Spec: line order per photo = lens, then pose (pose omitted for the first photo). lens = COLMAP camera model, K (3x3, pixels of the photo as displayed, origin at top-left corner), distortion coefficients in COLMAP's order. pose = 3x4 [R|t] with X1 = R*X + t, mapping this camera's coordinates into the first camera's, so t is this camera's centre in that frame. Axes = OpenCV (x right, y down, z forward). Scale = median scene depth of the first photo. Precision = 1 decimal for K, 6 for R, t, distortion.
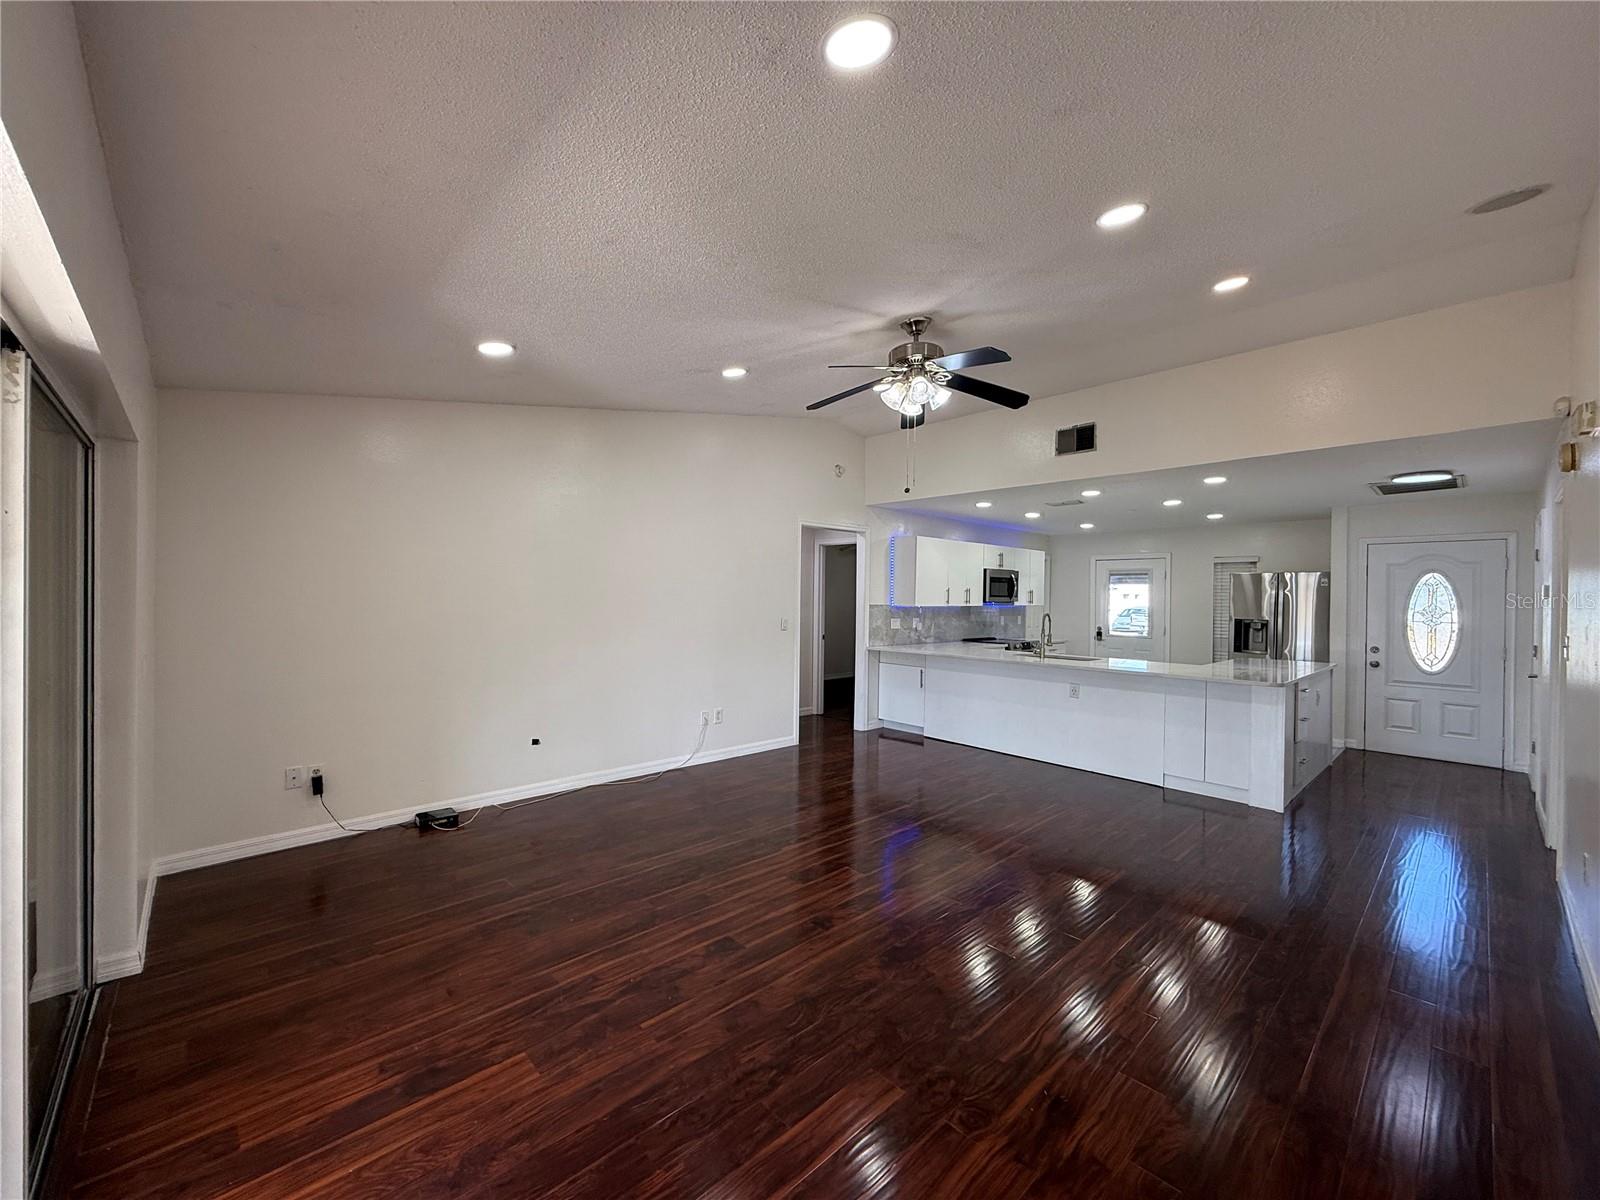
lens RADIAL K [[638.9, 0, 795.5], [0, 638.9, 599.9], [0, 0, 1]] dist [0.001081, -0.000474]
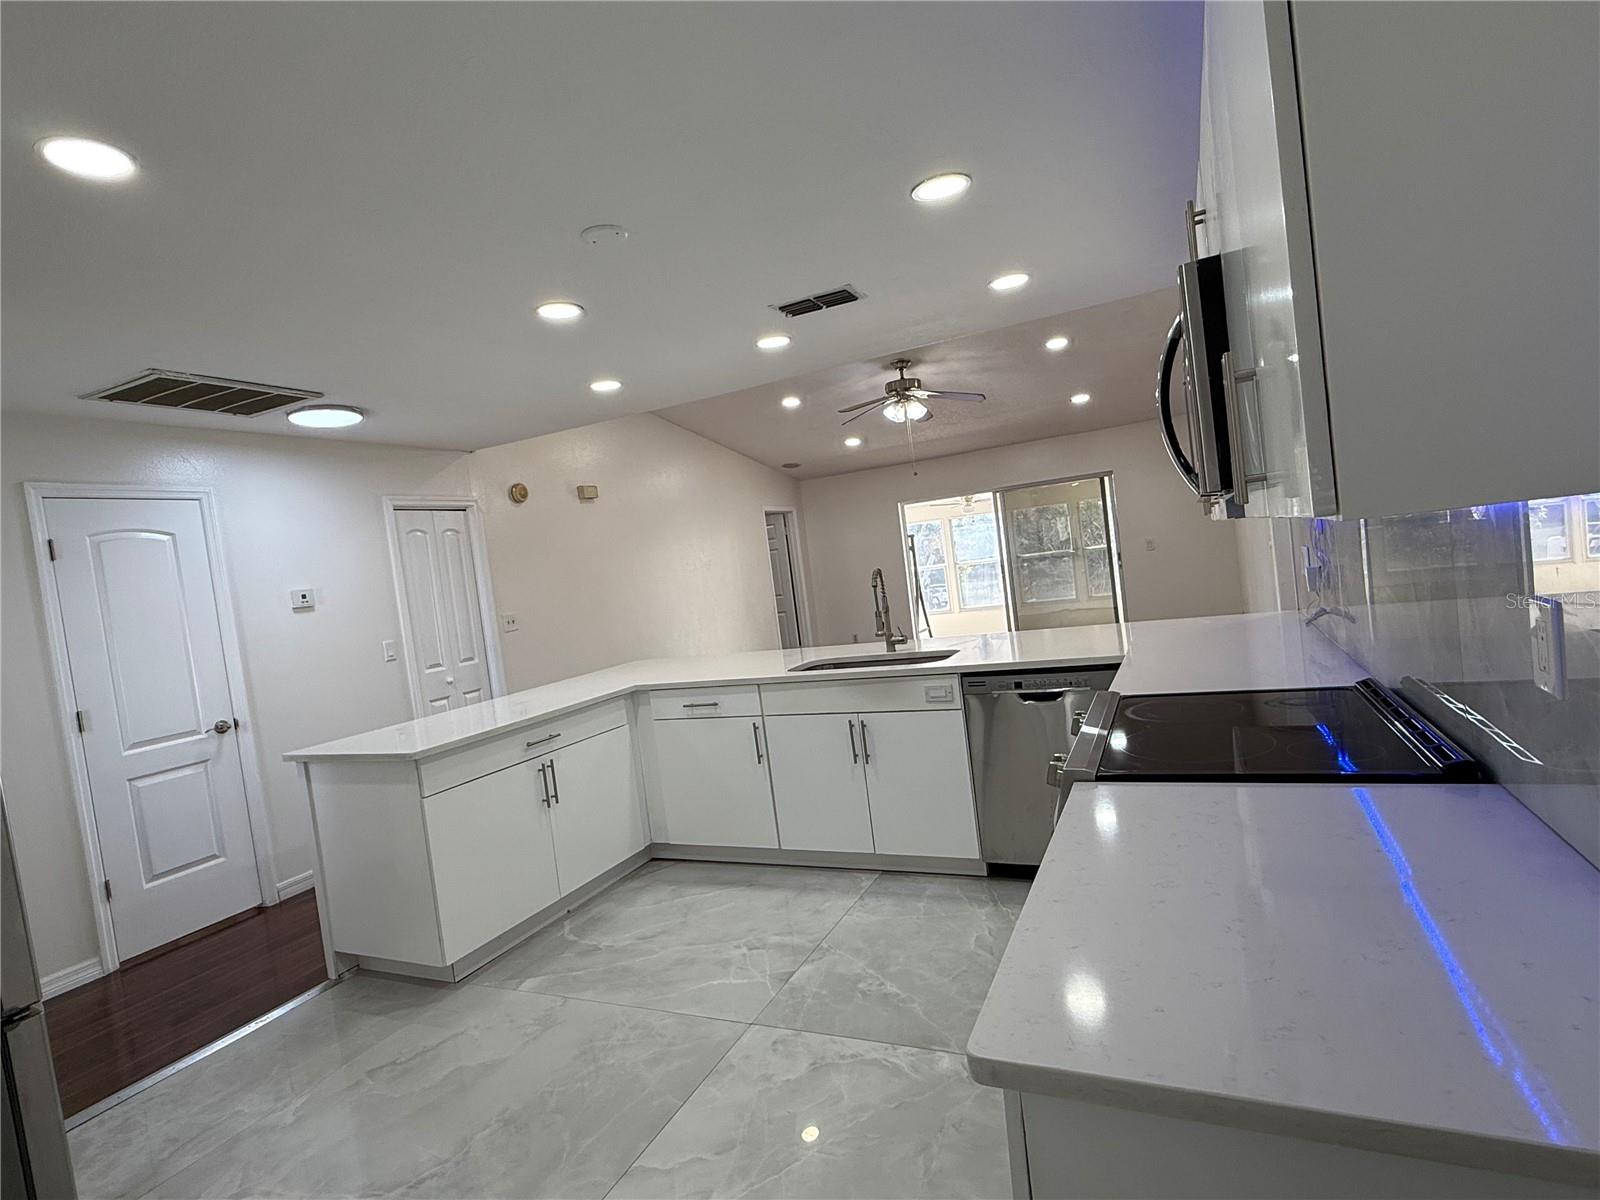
lens RADIAL K [[822.4, 0, 797.5], [0, 822.4, 602.3], [0, 0, 1]] dist [0.001124, -0.000537]
pose [[-0.923412, 0.117826, -0.365277, 0.655000], [0.109536, 0.993034, 0.043414, 0.011491], [0.367848, 0.000078, -0.929886, 1.496603]]
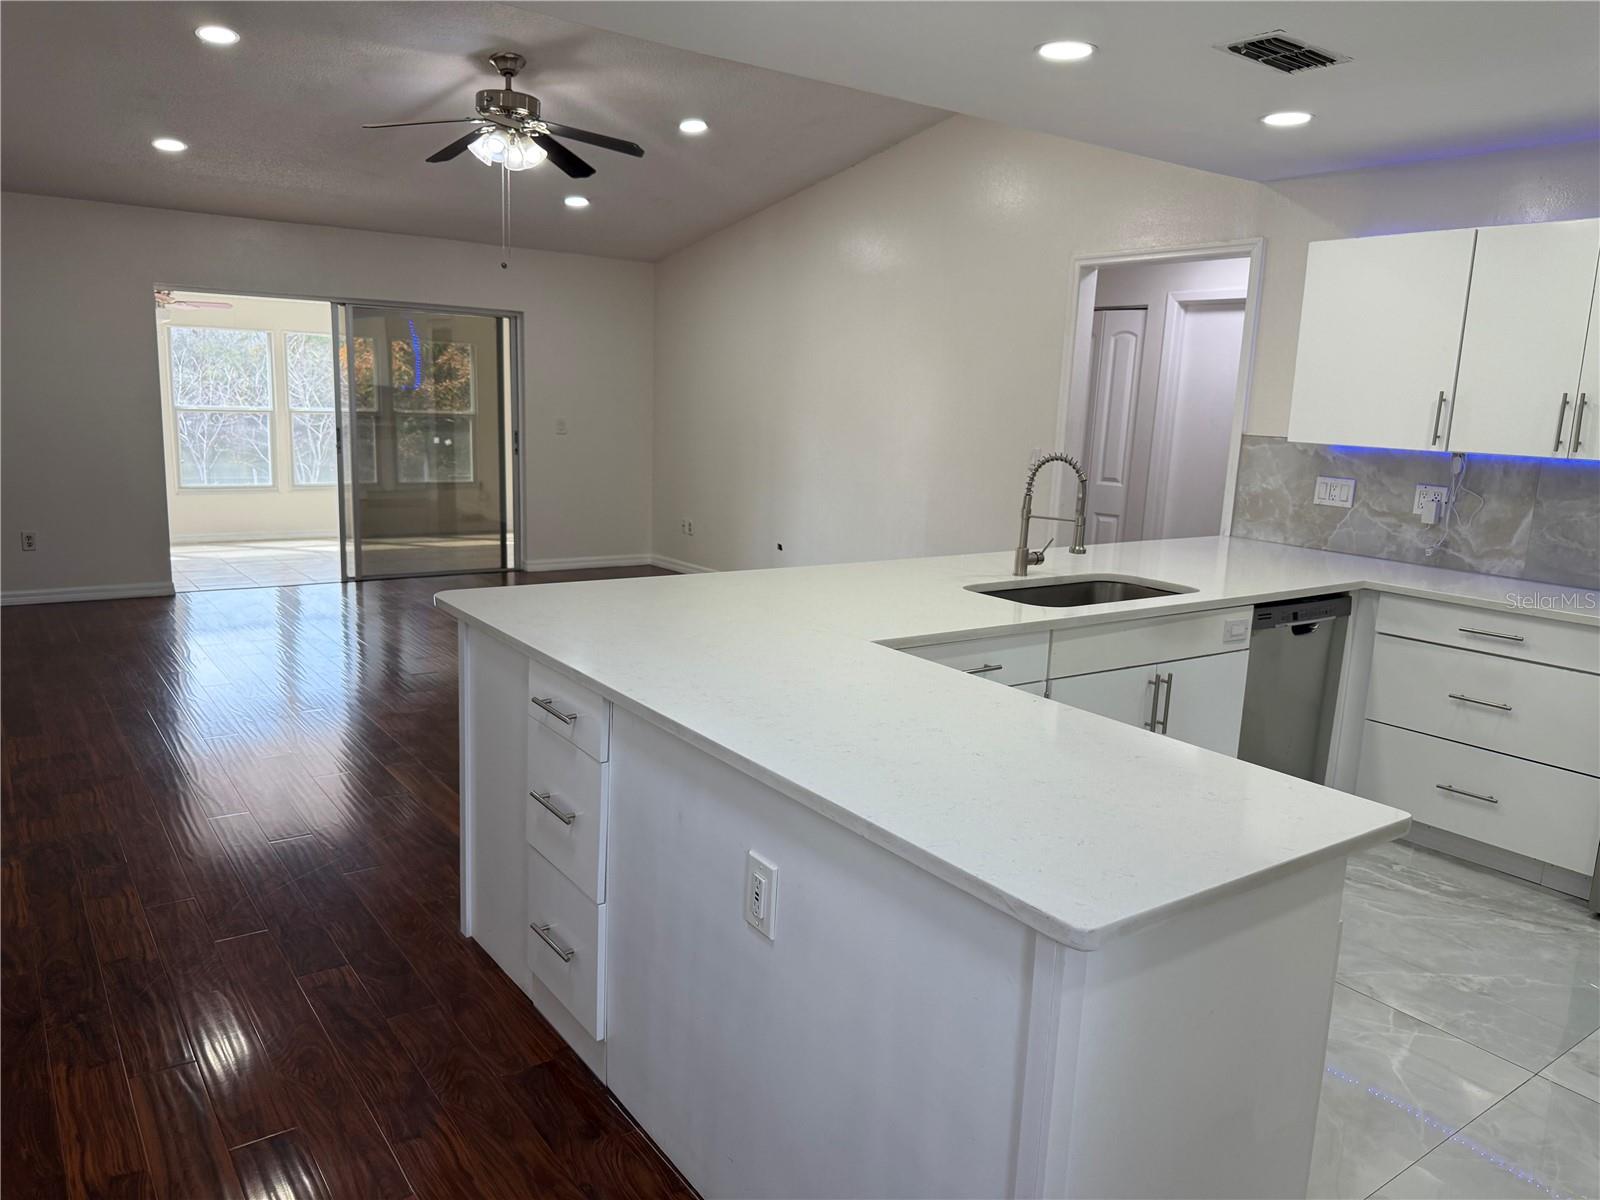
lens RADIAL K [[1145.5, 0, 800.0], [0, 1145.5, 600.0], [0, 0, 1]] dist [0.004409, -0.002803]
pose [[-0.120821, 0.160735, -0.979575, 0.968956], [-0.045657, 0.984860, 0.167234, 0.002308], [0.991624, 0.064930, -0.111653, 0.883007]]
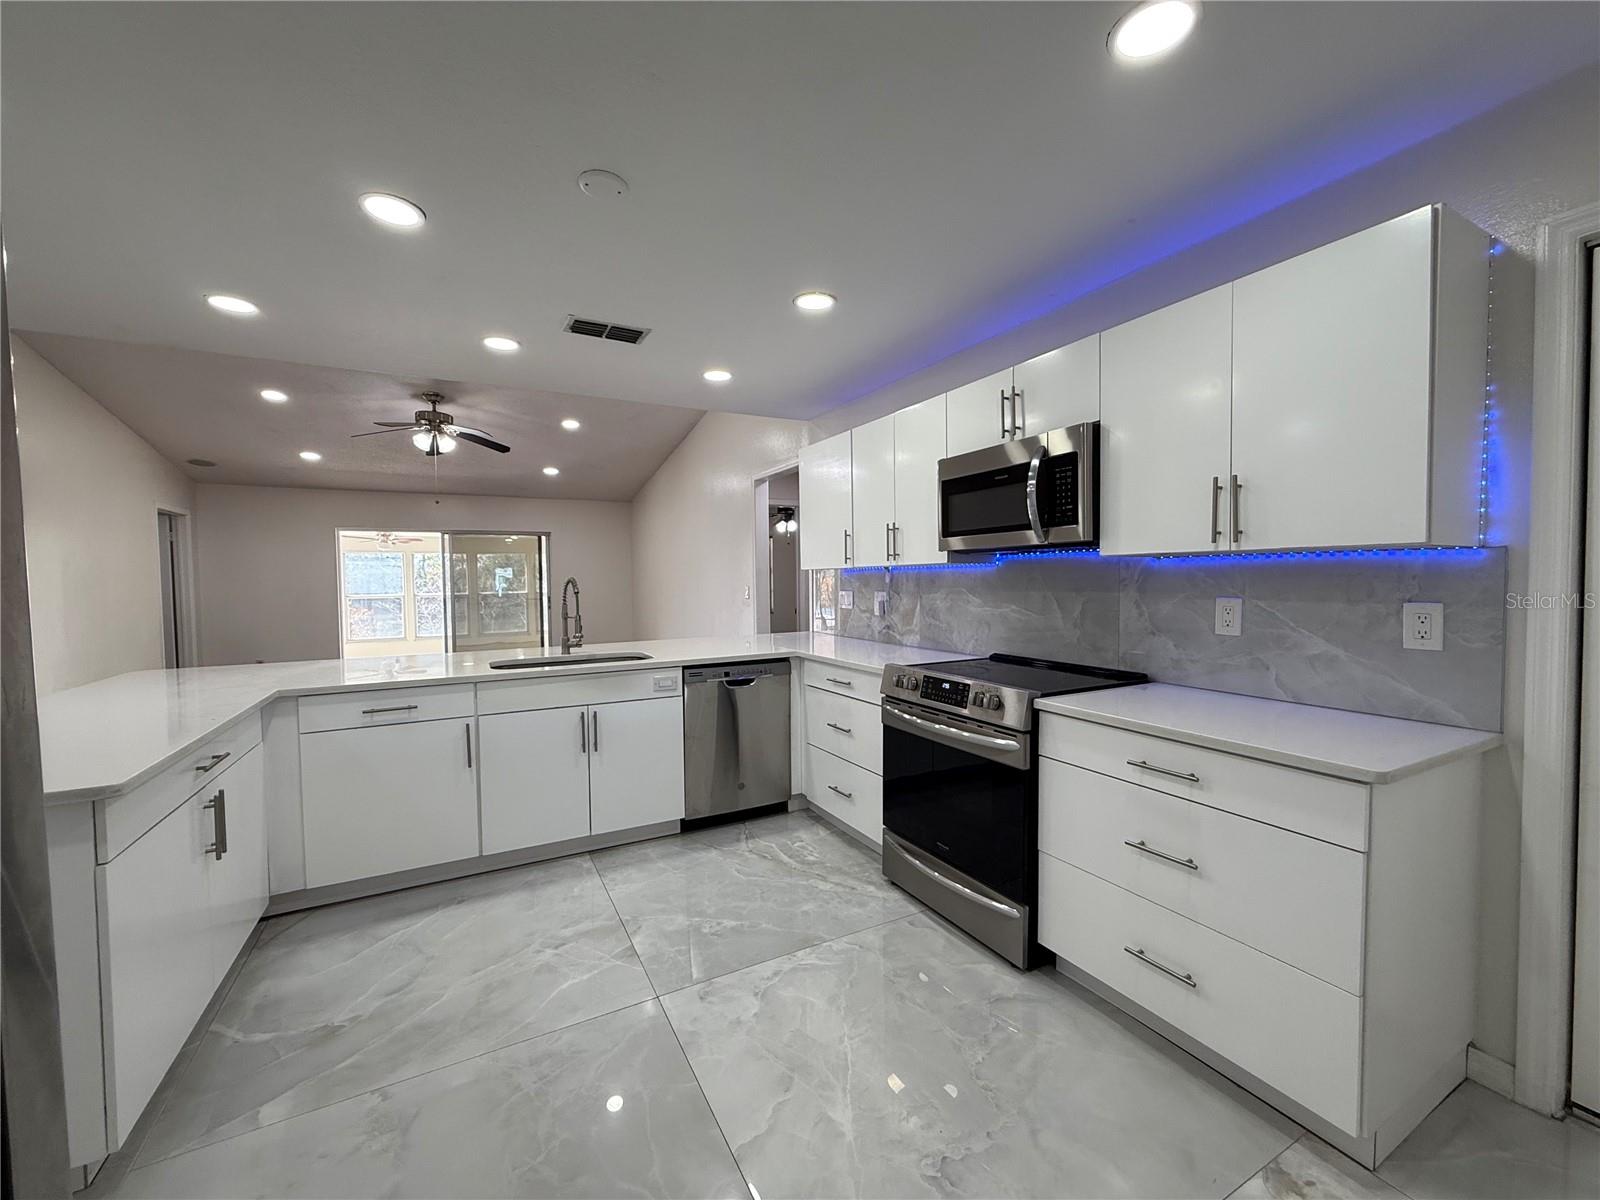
lens RADIAL K [[638.9, 0, 795.5], [0, 638.9, 599.9], [0, 0, 1]] dist [0.001081, -0.000474]
pose [[-0.255942, 0.023177, -0.966414, 0.837551], [0.004490, 0.999730, 0.022786, 0.027027], [0.966682, 0.001493, -0.255977, 1.261746]]
